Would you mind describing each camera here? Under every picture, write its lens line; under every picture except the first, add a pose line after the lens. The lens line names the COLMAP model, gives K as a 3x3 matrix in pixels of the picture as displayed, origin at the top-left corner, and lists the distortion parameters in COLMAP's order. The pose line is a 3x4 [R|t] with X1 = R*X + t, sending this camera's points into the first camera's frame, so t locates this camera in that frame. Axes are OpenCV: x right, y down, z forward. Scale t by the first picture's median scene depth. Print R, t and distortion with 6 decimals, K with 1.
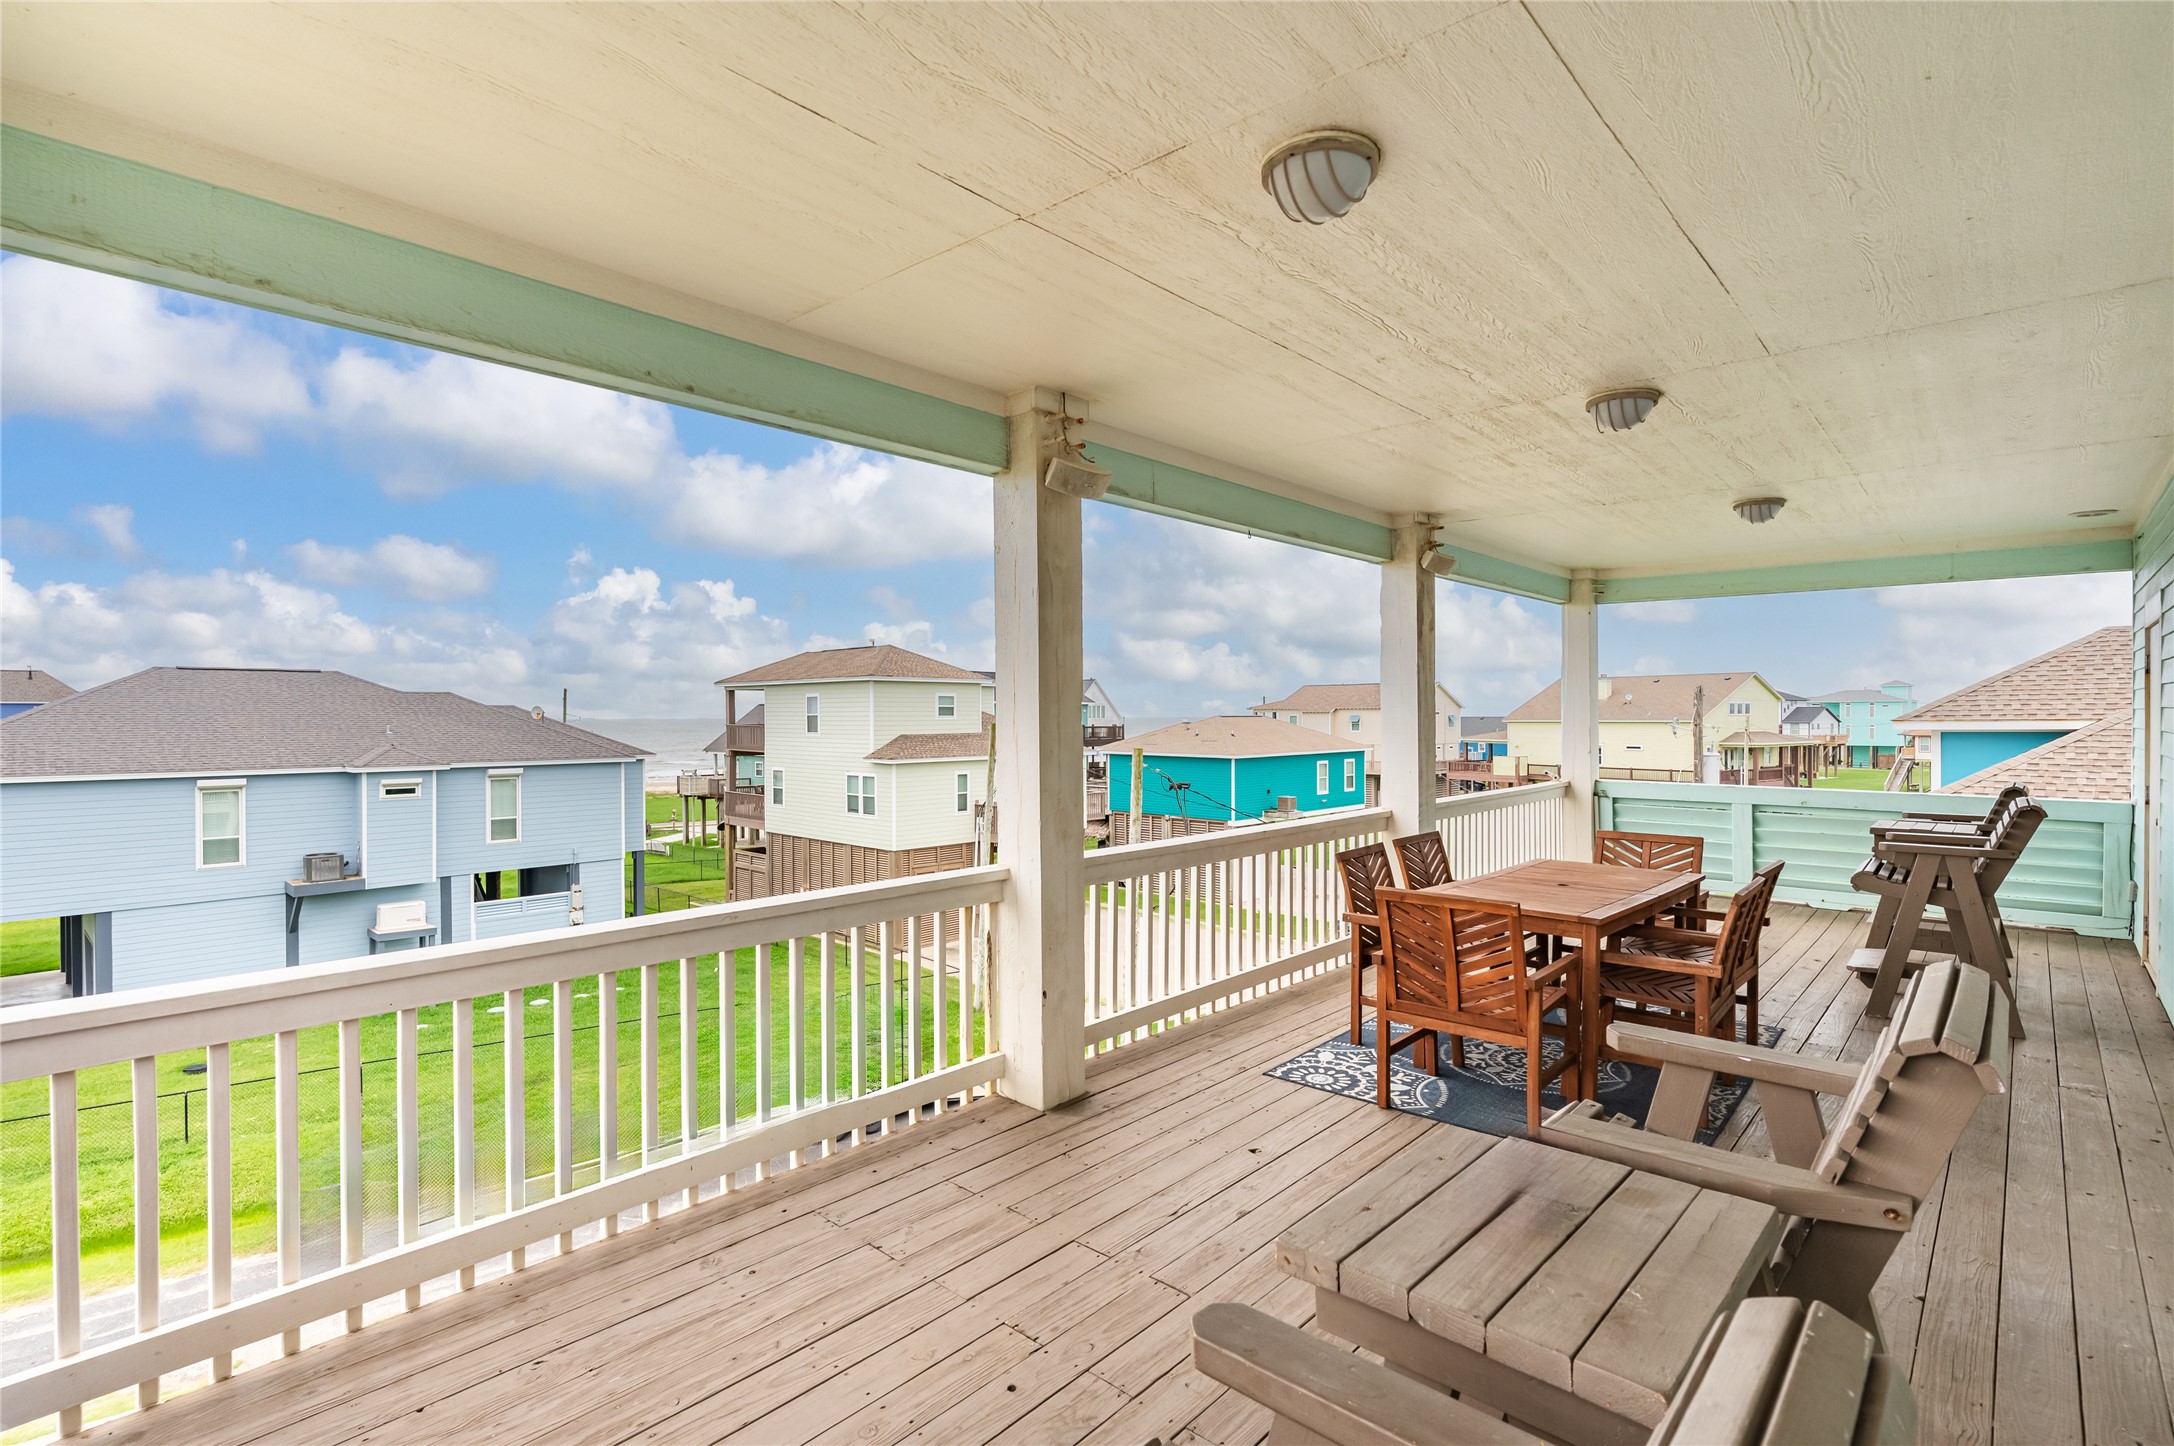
lens RADIAL K [[1030.9, 0, 1086.0], [0, 1030.9, 725.5], [0, 0, 1]] dist [0.000539, 0.000801]
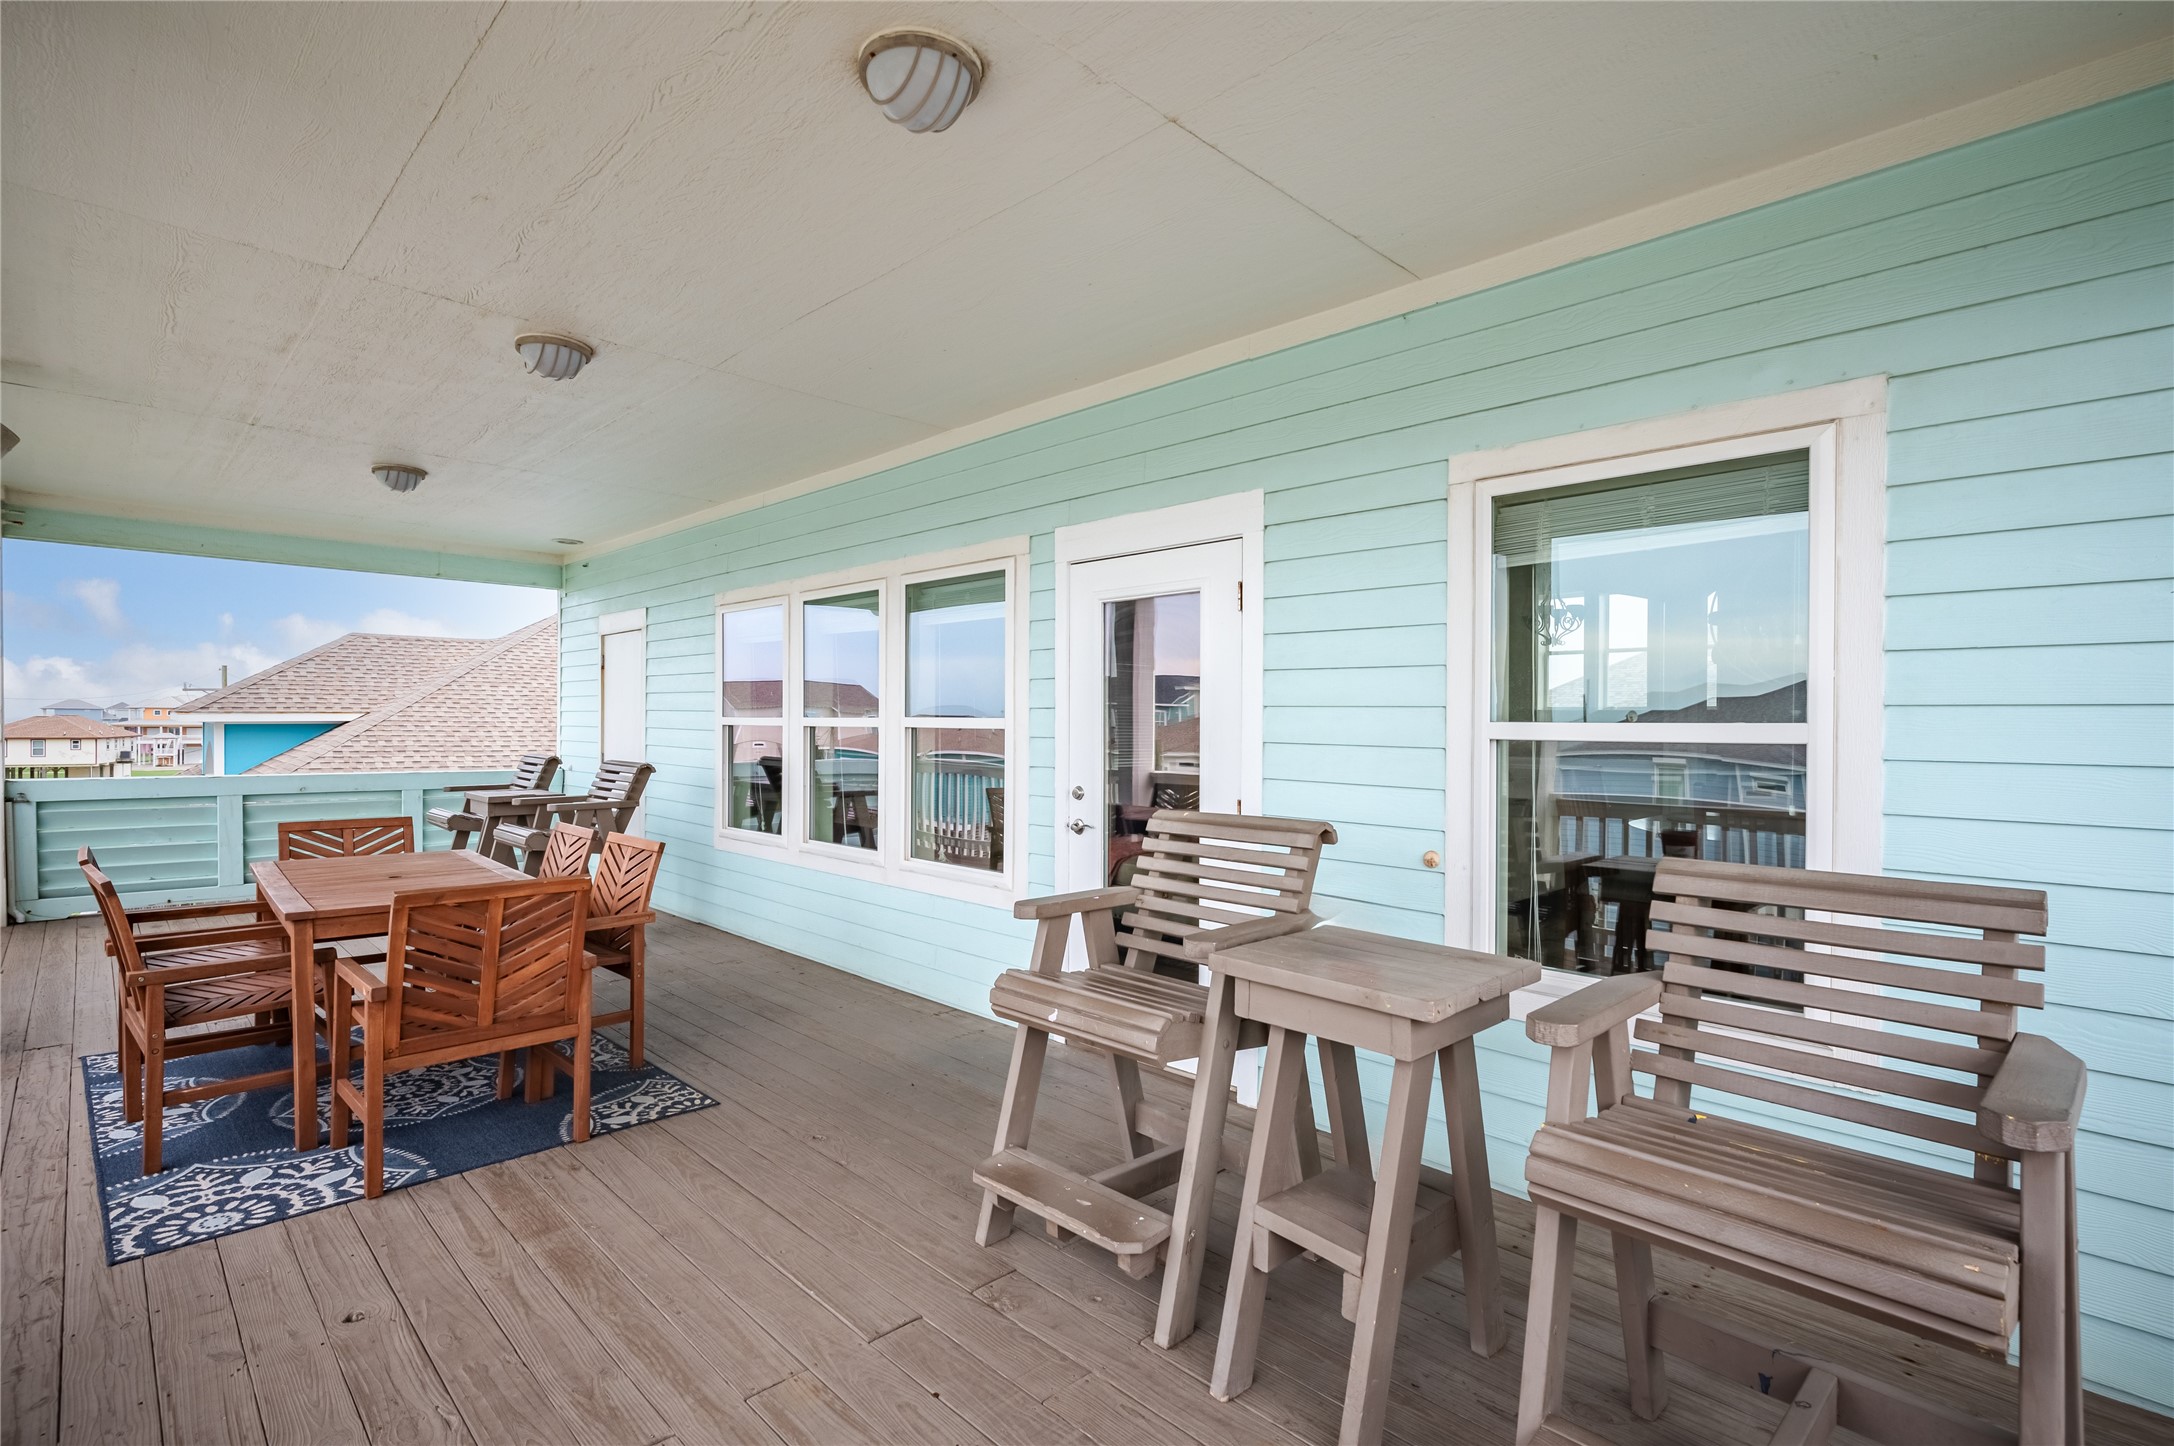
lens RADIAL K [[1030.9, 0, 1083.7], [0, 1030.9, 723.5], [0, 0, 1]] dist [0.000539, 0.000801]
pose [[0.058898, 0.002769, 0.998260, -0.354517], [0.002126, 0.999994, -0.002900, 0.032905], [-0.998262, 0.002293, 0.058892, 0.390287]]
